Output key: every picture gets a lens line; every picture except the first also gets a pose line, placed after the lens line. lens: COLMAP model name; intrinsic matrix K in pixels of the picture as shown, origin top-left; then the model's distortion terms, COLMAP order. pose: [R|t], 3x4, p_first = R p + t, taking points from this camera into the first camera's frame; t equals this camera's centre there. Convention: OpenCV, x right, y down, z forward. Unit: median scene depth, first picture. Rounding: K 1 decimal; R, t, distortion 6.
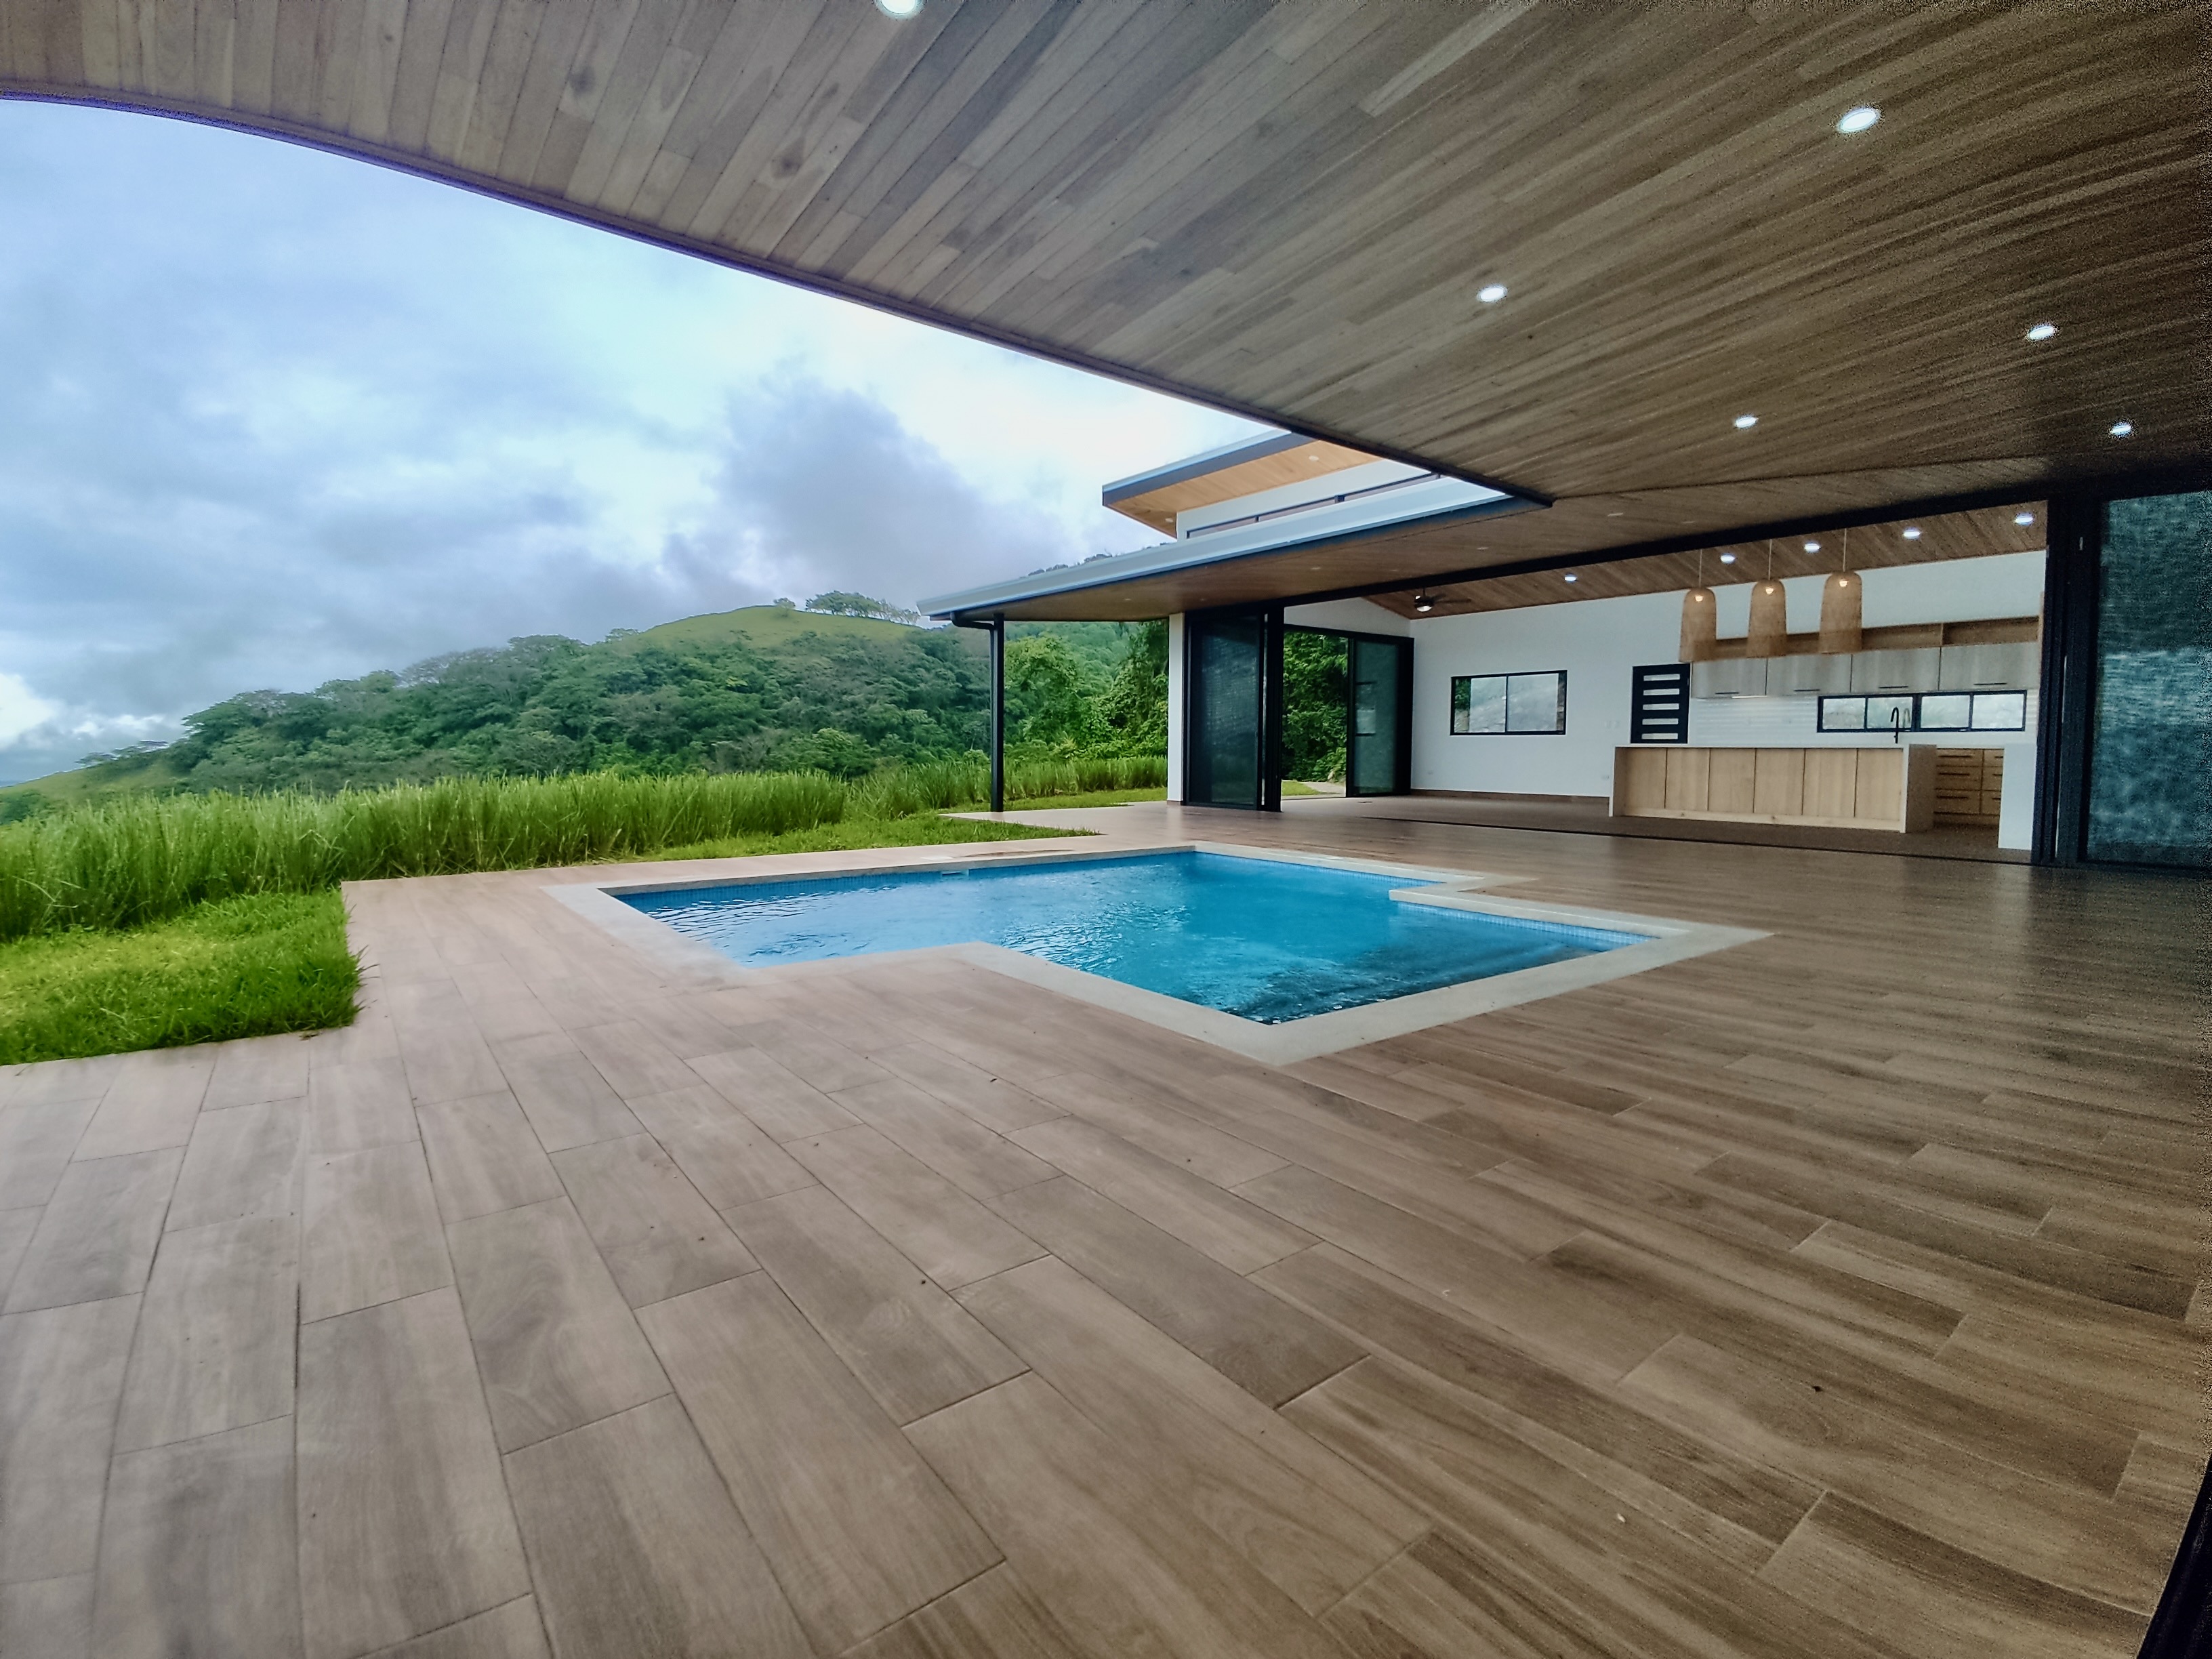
lens RADIAL K [[1013.6, 0, 1112.2], [0, 1013.6, 814.7], [0, 0, 1]] dist [-0.011359, -0.000524]
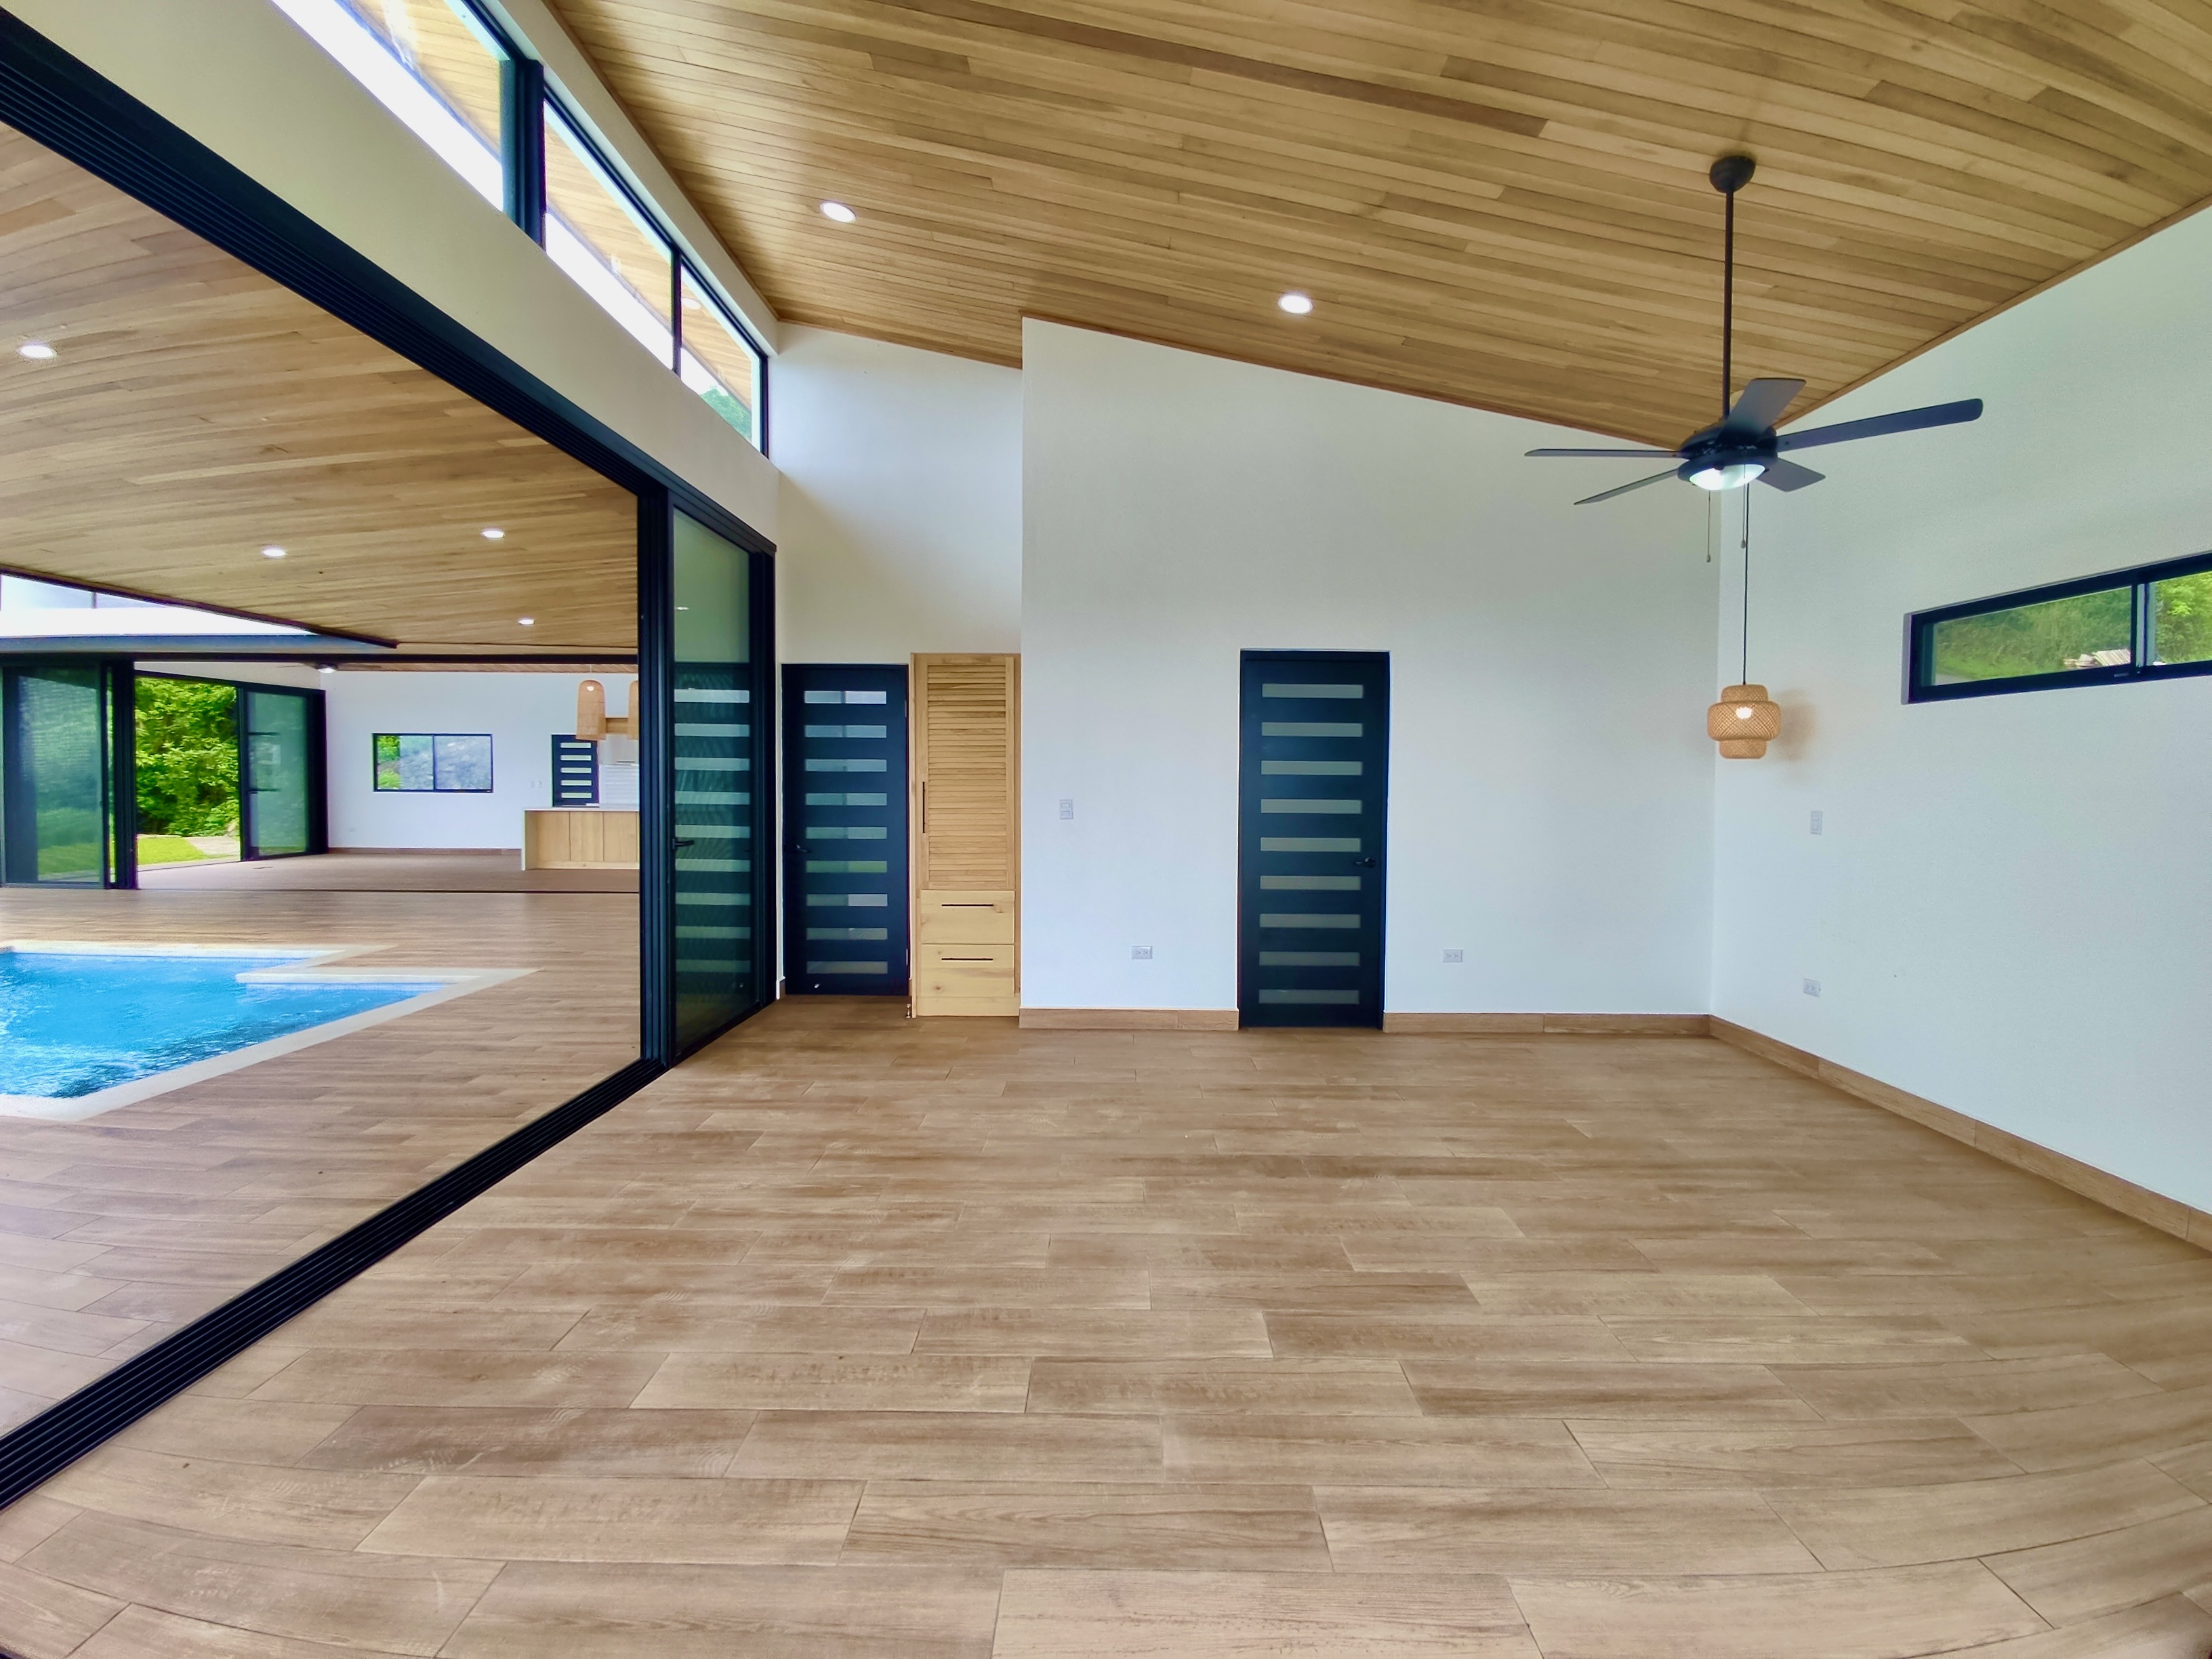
lens RADIAL K [[1017.9, 0, 1111.5], [0, 1017.9, 809.7], [0, 0, 1]] dist [0.000871, -0.010823]
pose [[0.611294, -0.023741, 0.791047, -0.011334], [0.047609, 0.998843, -0.006813, -0.025625], [-0.789970, 0.041825, 0.611717, -0.223922]]
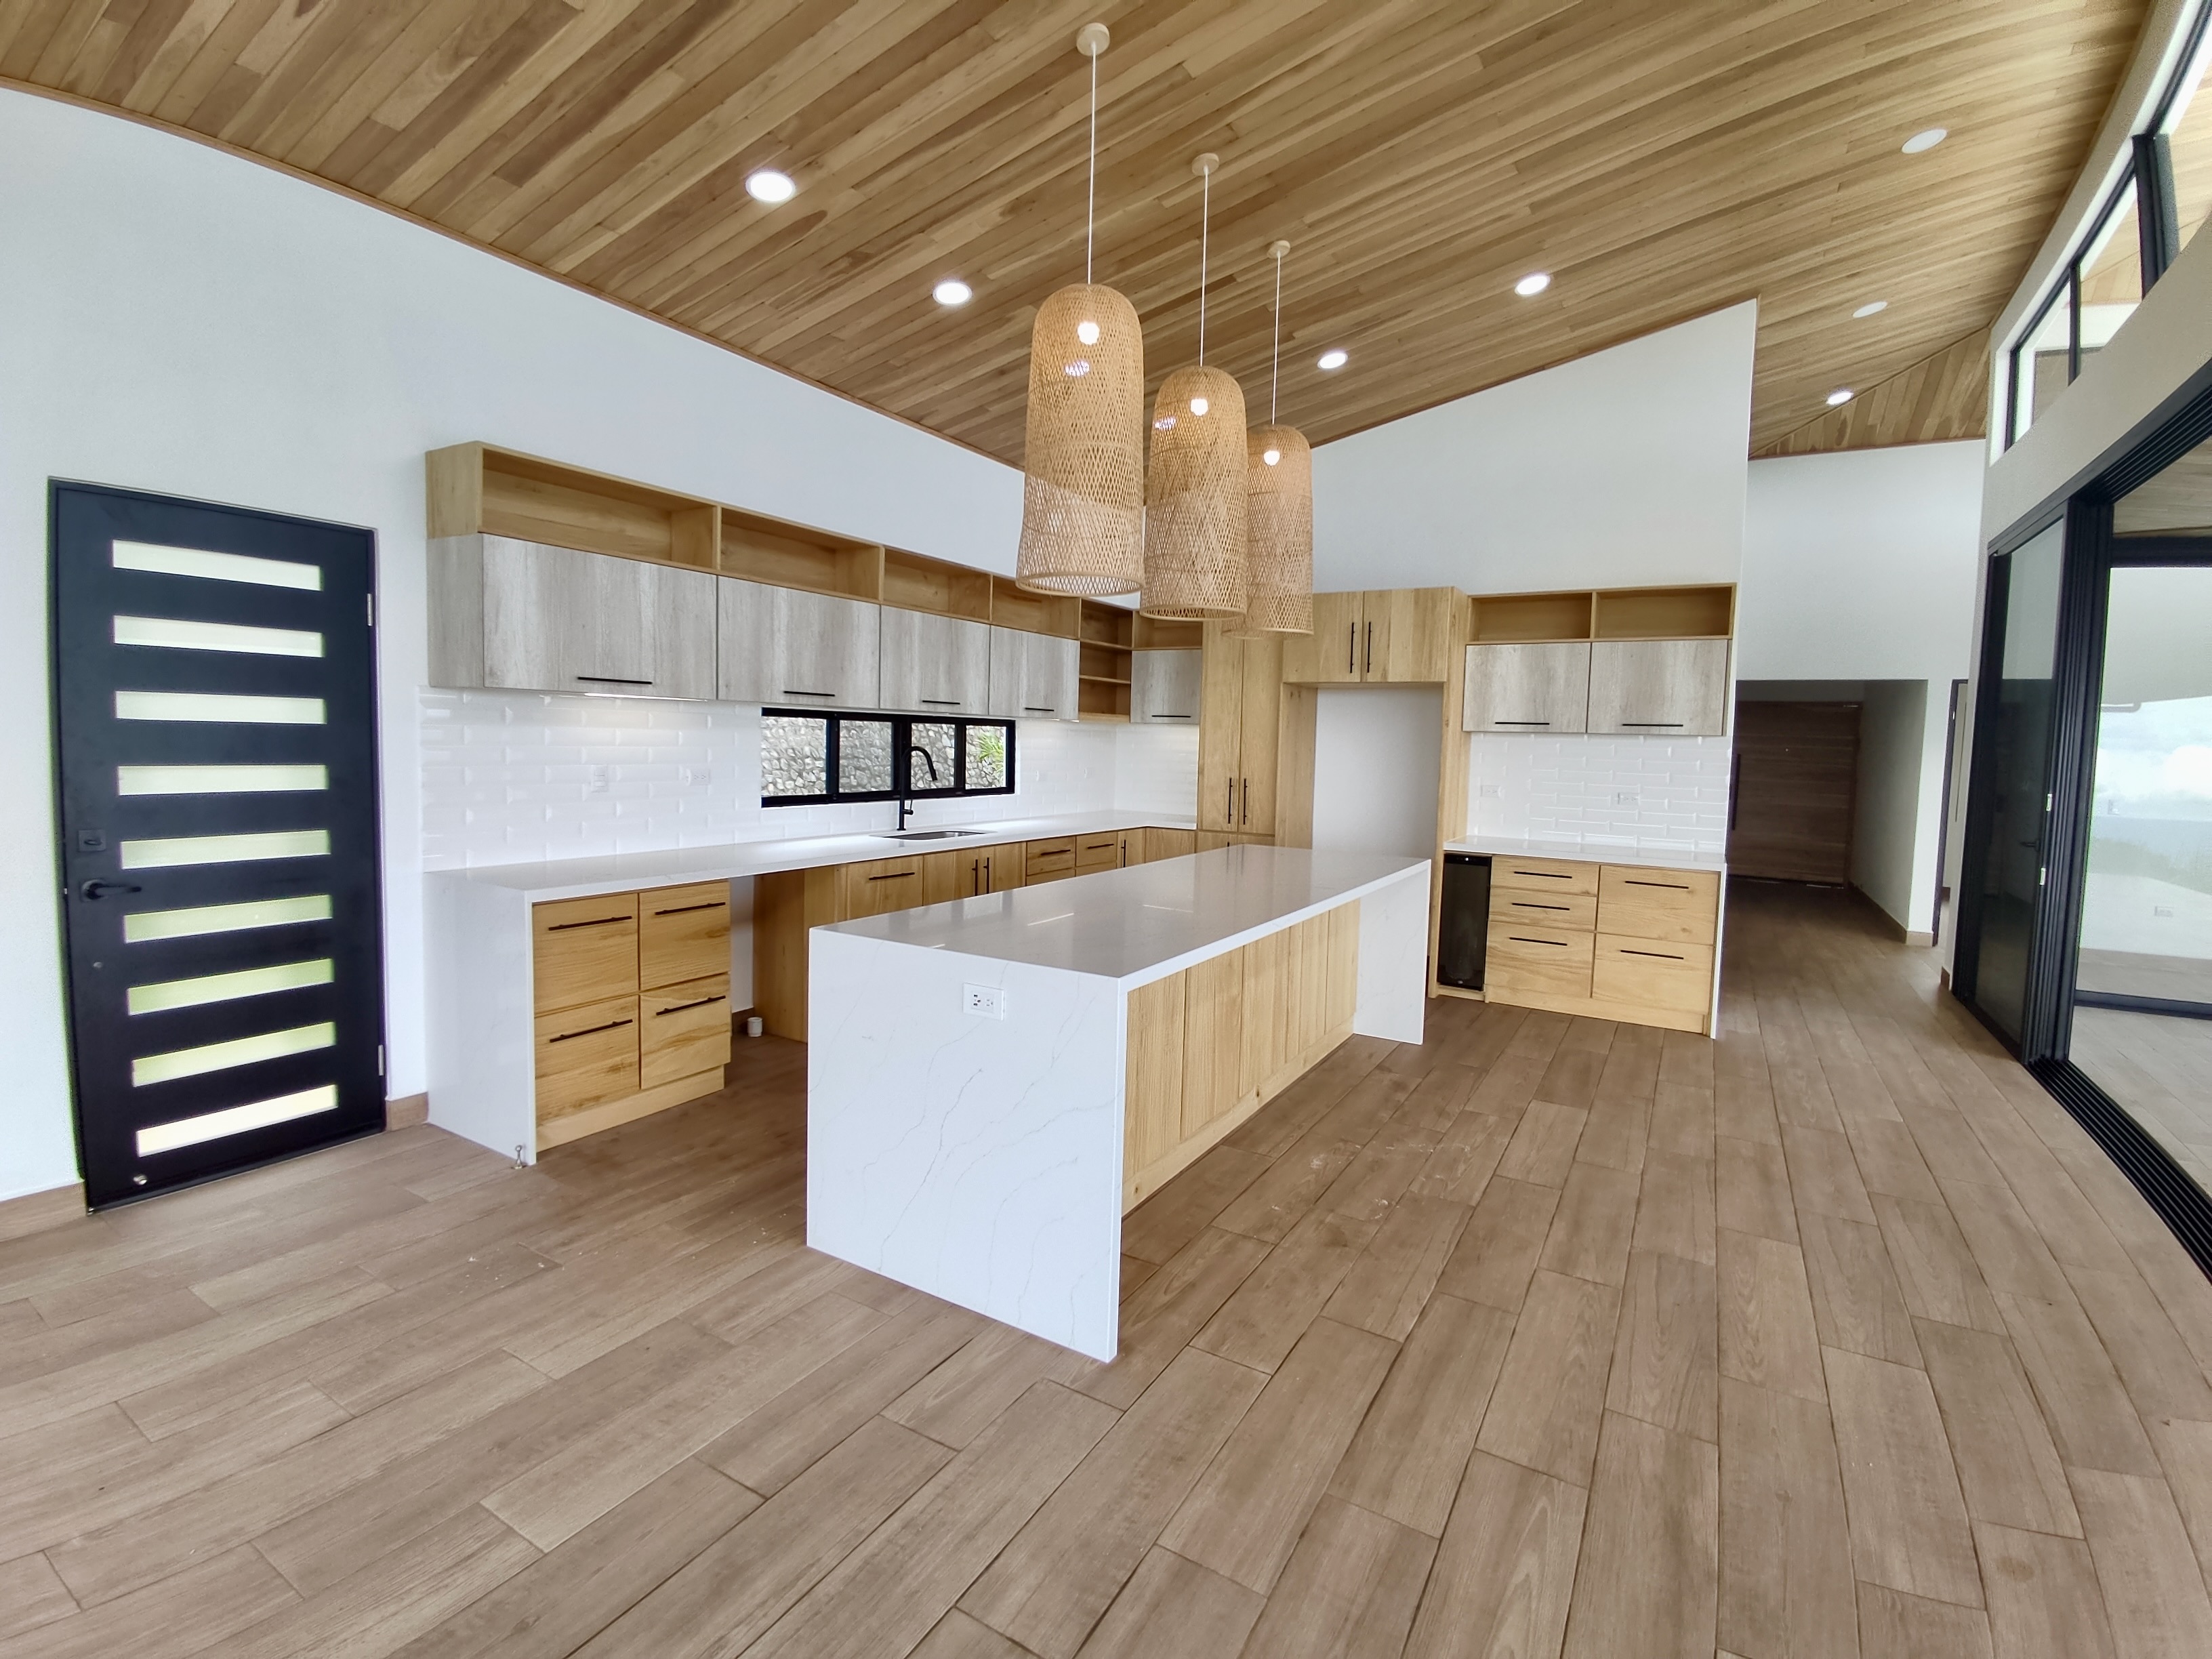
lens RADIAL K [[1017.9, 0, 1111.5], [0, 1017.9, 809.7], [0, 0, 1]] dist [0.000871, -0.010823]
pose [[-0.378983, -0.082416, 0.921726, 0.301488], [0.031143, 0.994326, 0.101713, -0.109472], [-0.924879, 0.067253, -0.374266, 0.980962]]
